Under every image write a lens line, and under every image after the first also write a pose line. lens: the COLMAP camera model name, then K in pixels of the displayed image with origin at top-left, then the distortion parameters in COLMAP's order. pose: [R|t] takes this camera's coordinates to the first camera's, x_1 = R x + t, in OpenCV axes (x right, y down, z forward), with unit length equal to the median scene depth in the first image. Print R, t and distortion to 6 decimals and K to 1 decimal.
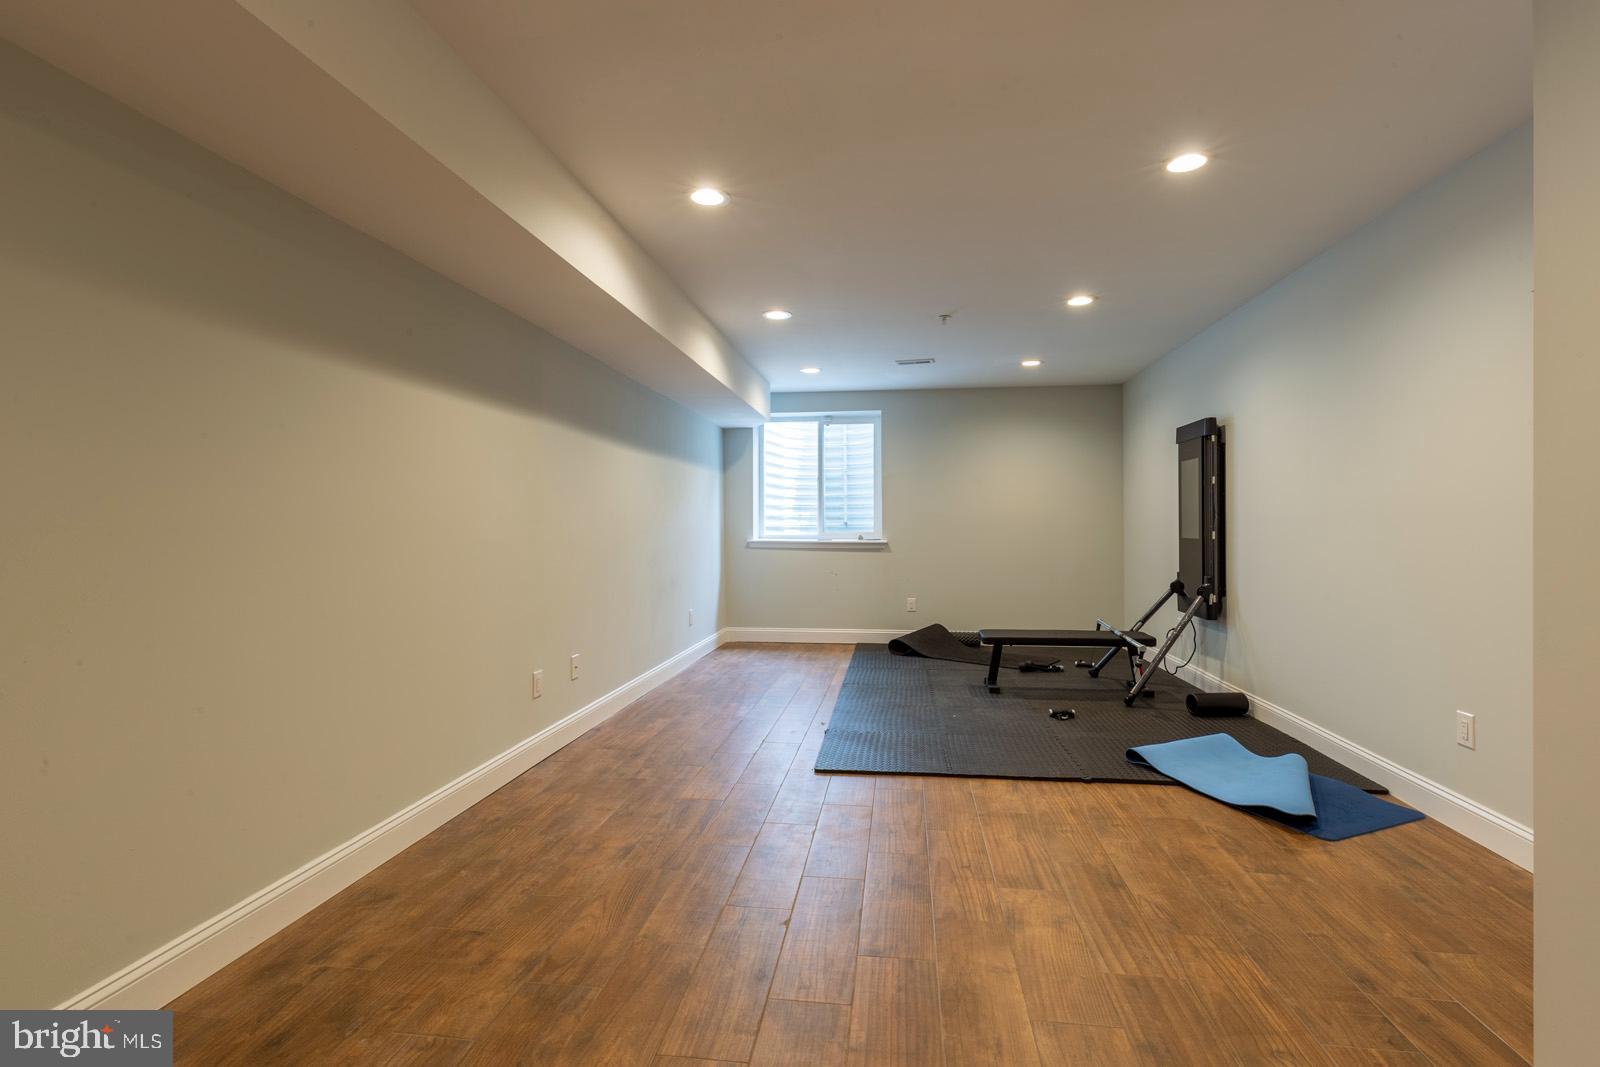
lens RADIAL K [[739.3, 0, 792.2], [0, 739.3, 525.0], [0, 0, 1]] dist [-0.001301, -0.000229]
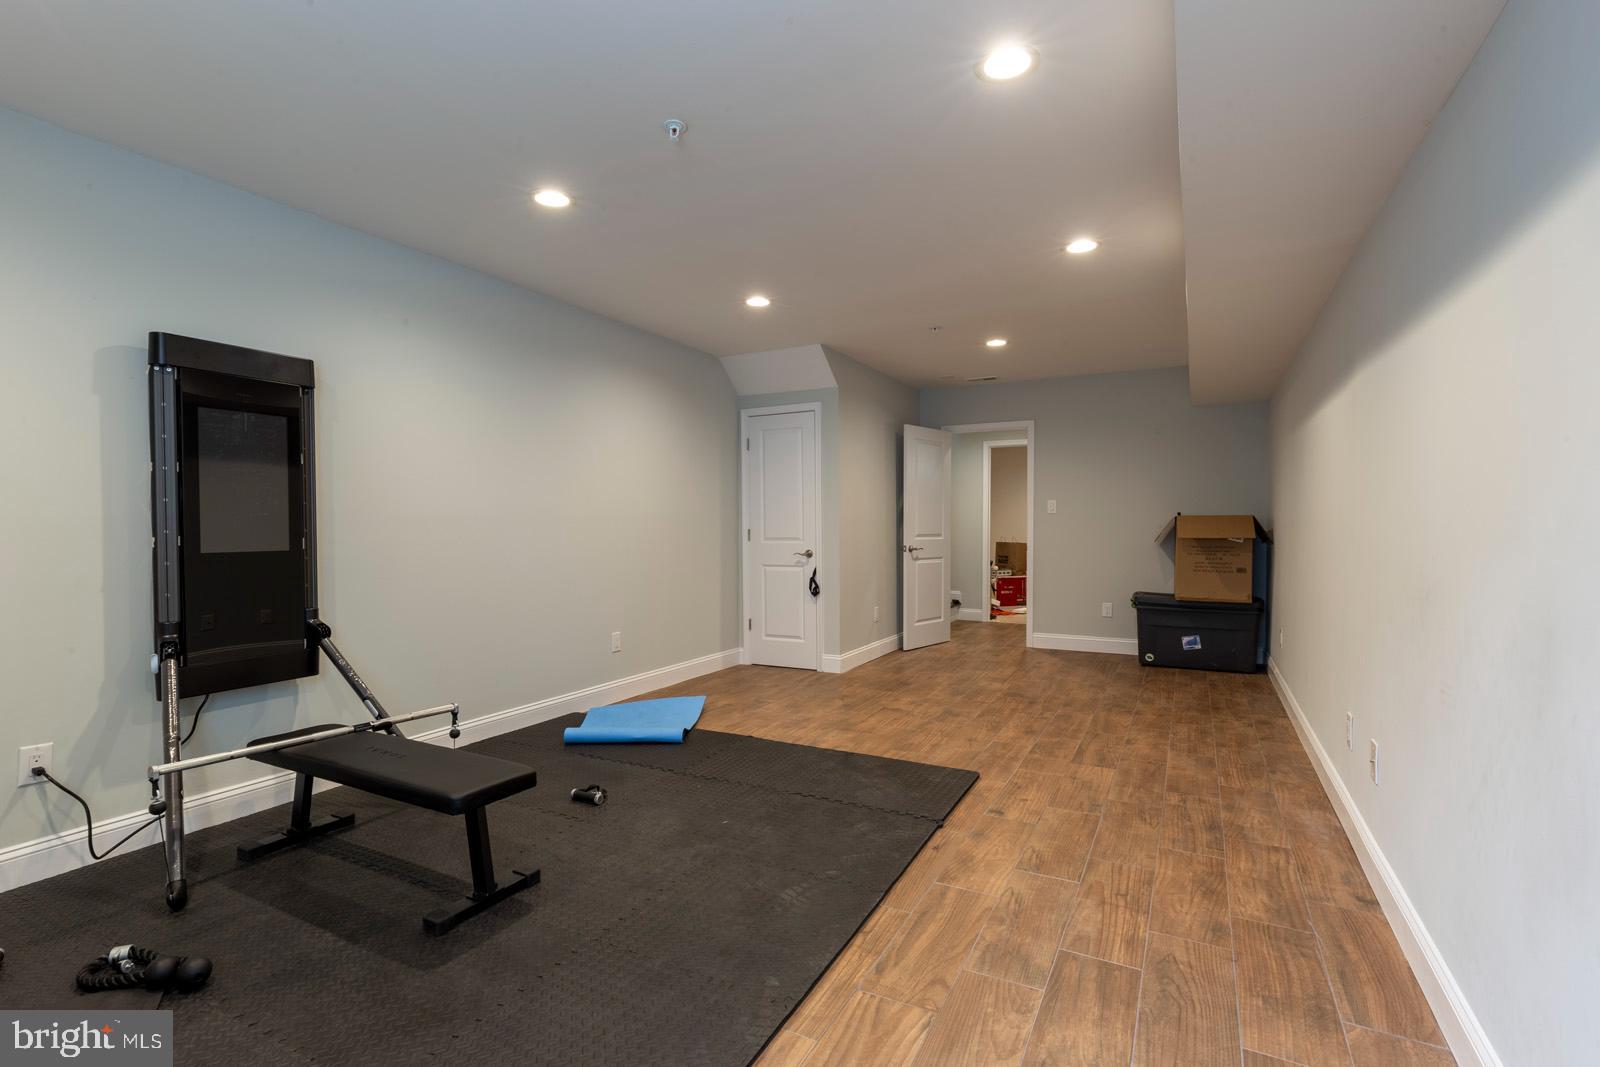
lens RADIAL K [[739.3, 0, 792.2], [0, 739.3, 525.0], [0, 0, 1]] dist [-0.001301, -0.000229]
pose [[-0.941795, 0.009249, 0.336059, -0.078121], [0.009673, 0.999953, -0.000415, 0.000269], [-0.336047, 0.002860, -0.941841, 2.306476]]
